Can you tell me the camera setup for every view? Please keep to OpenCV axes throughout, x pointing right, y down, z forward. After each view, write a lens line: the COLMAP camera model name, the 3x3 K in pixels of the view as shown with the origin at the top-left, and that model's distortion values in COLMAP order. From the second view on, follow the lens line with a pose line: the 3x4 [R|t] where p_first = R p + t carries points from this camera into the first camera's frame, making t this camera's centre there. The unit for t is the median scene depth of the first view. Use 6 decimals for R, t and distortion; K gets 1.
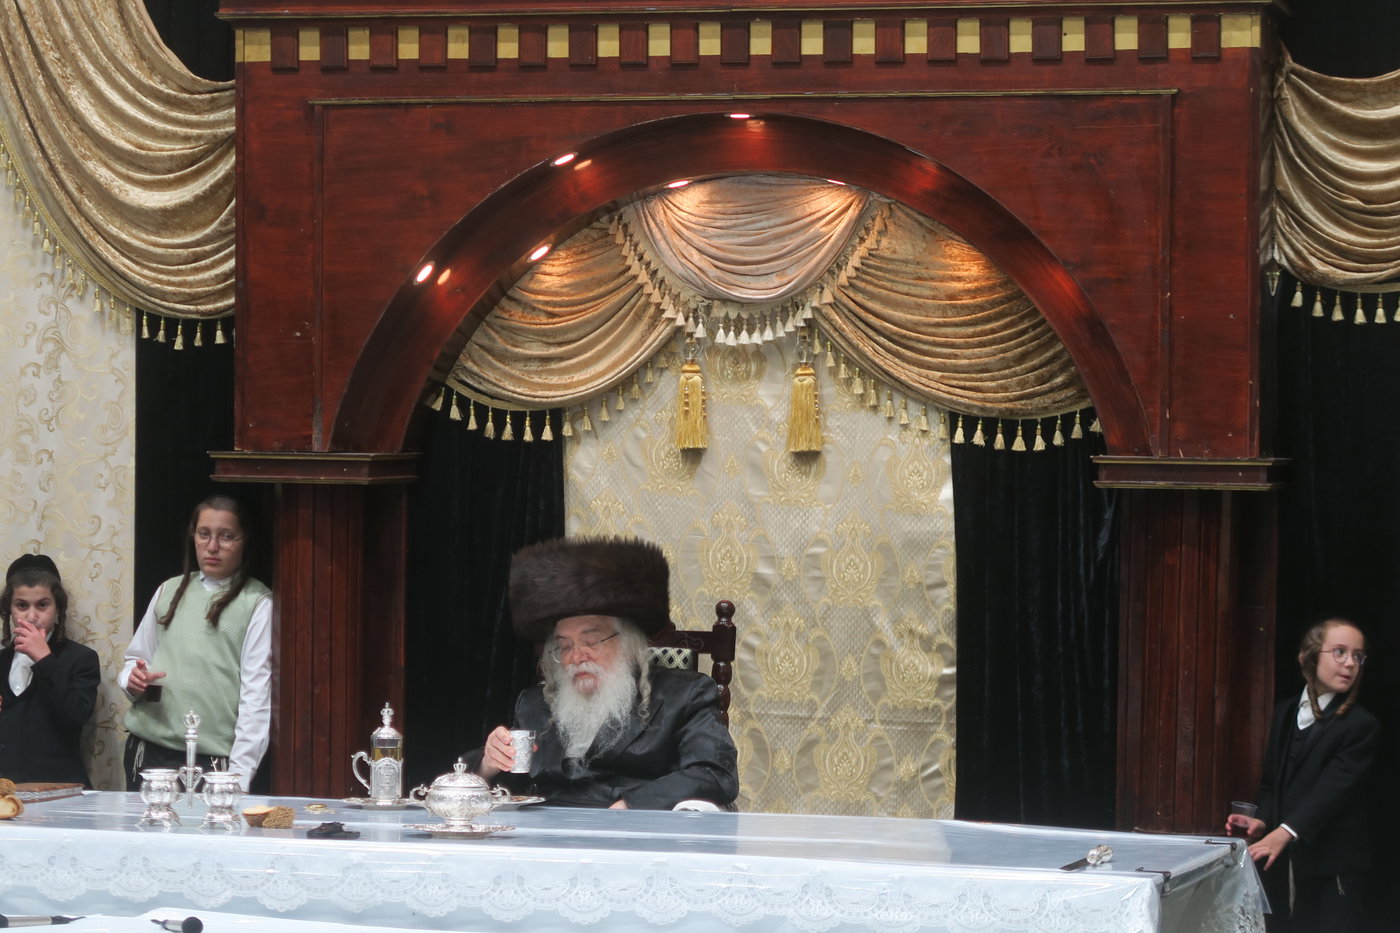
lens RADIAL K [[4870.7, 0, 700.0], [0, 4870.7, 466.5], [0, 0, 1]] dist [0.071841, -1.722009]
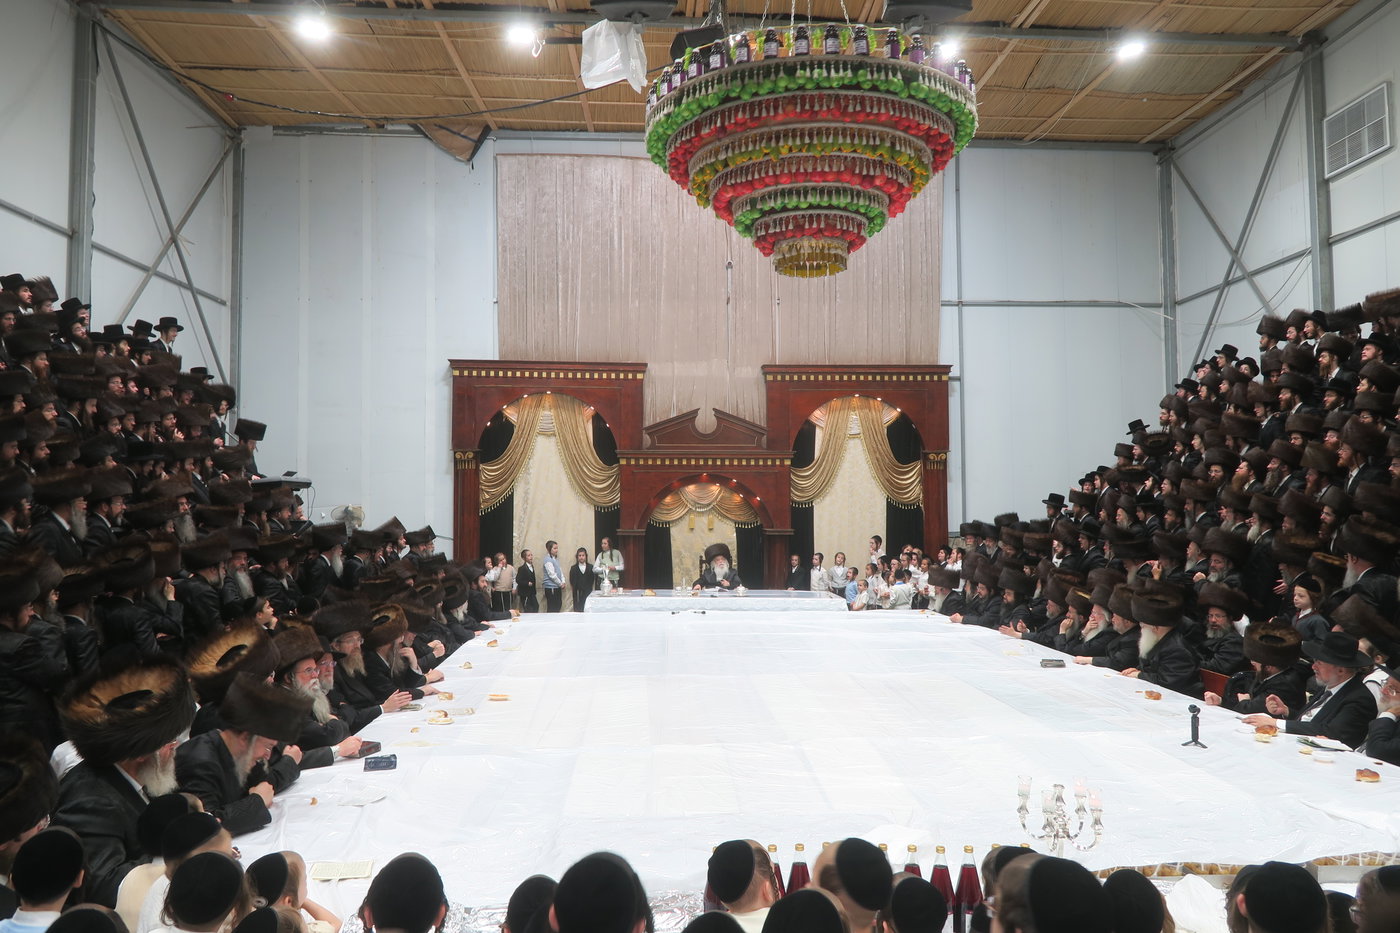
lens RADIAL K [[967.8, 0, 700.0], [0, 967.8, 466.5], [0, 0, 1]] dist [-0.024328, 0.004317]
pose [[0.949632, 0.005034, 0.313327, -0.376654], [0.006411, 0.999350, -0.035485, -0.038106], [-0.313301, 0.035706, 0.948982, -0.151634]]
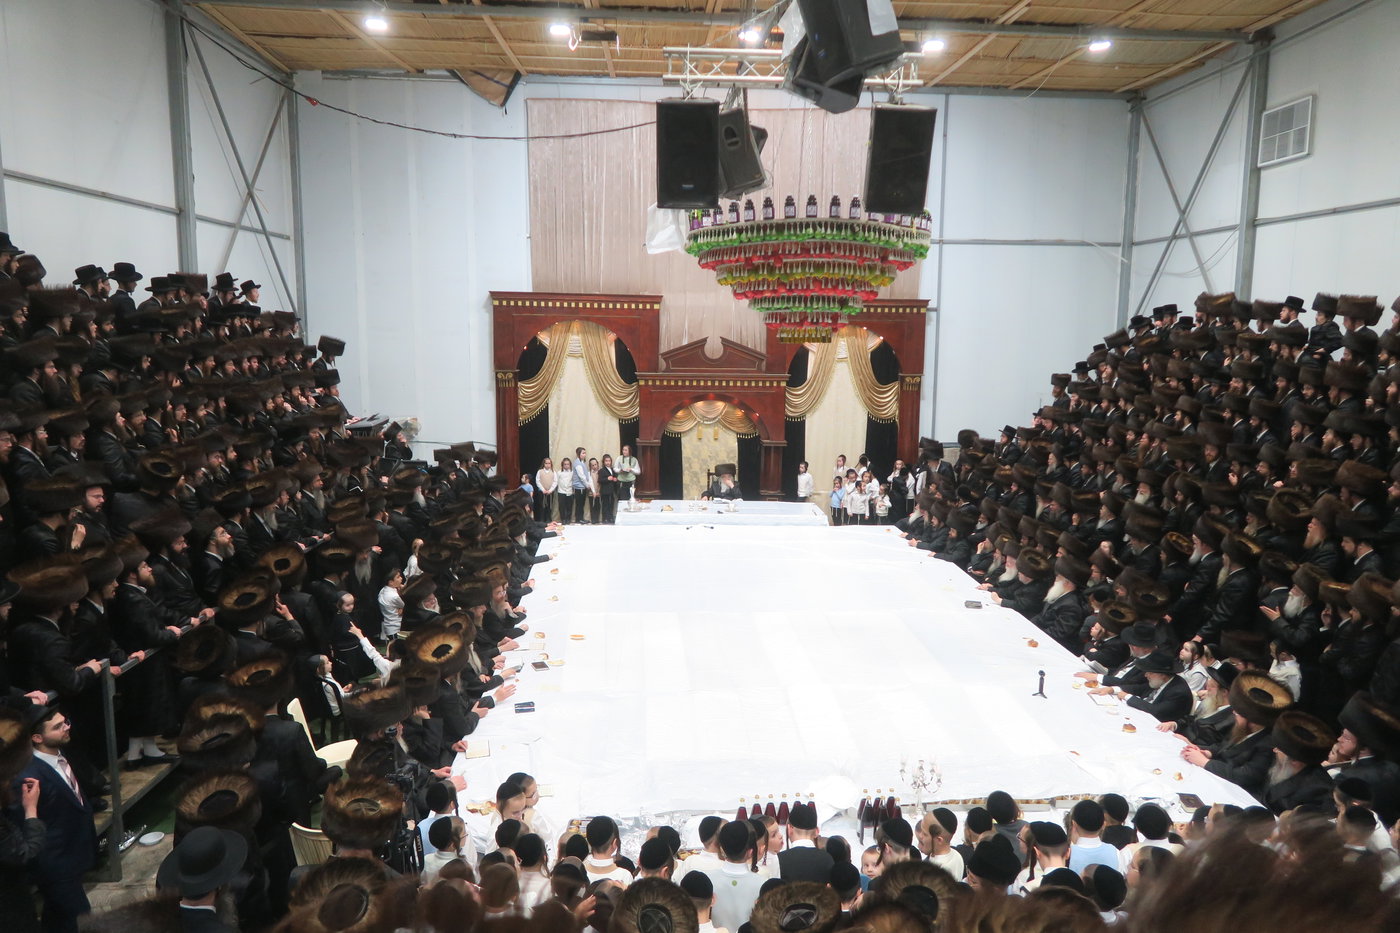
lens RADIAL K [[967.8, 0, 700.0], [0, 967.8, 466.5], [0, 0, 1]] dist [-0.024328, 0.004317]
pose [[0.947345, -0.040467, 0.317646, -0.459294], [-0.008697, 0.988365, 0.151853, -0.179641], [-0.320096, -0.146620, 0.935971, -0.331383]]
